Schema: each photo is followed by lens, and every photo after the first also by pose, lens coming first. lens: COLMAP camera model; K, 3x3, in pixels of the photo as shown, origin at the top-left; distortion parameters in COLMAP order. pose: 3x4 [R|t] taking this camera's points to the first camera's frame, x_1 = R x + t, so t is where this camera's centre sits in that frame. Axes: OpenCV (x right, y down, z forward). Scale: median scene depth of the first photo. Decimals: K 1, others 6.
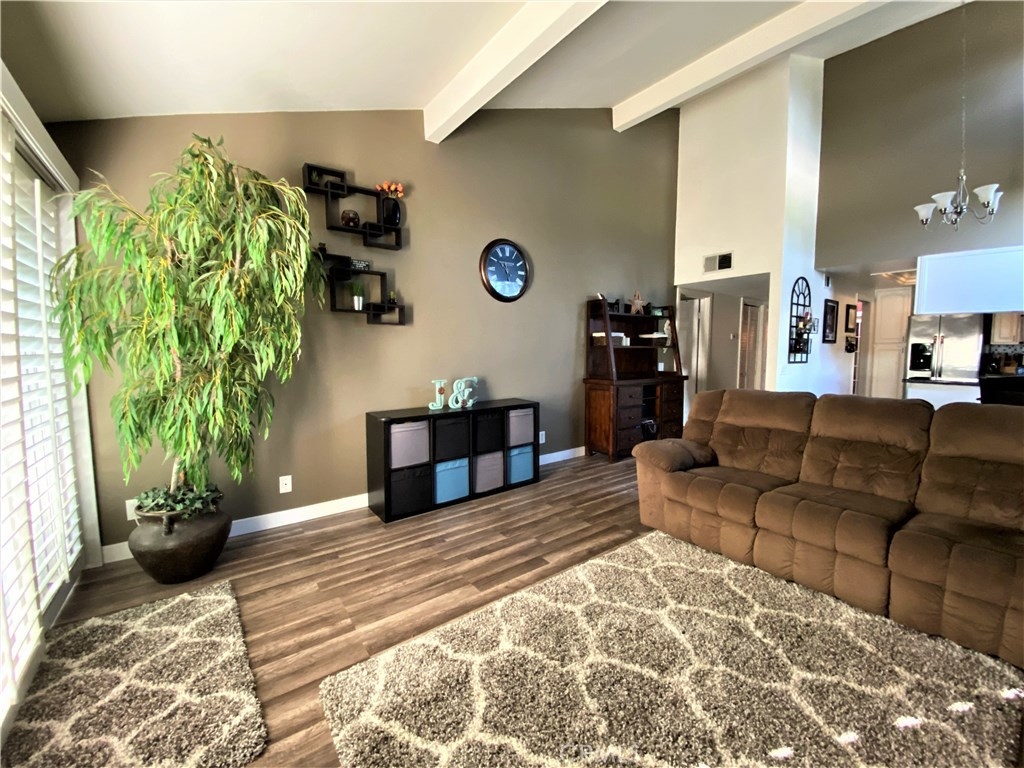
lens RADIAL K [[412.1, 0, 513.2], [0, 412.1, 379.5], [0, 0, 1]] dist [0.030276, -0.022009]
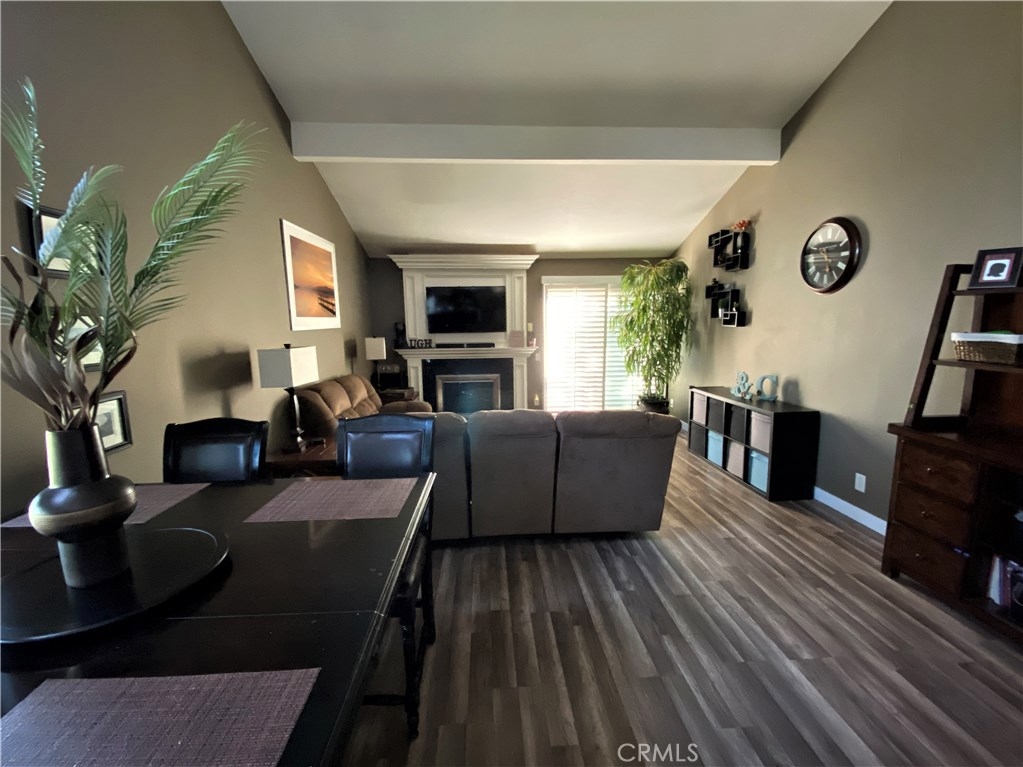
lens RADIAL K [[422.7, 0, 511.5], [0, 422.7, 383.5], [0, 0, 1]] dist [0.002279, -0.000167]
pose [[-0.562705, 0.120687, -0.817801, 1.433189], [-0.045953, 0.983189, 0.176713, -0.181503], [0.825380, 0.137018, -0.547699, 1.315723]]
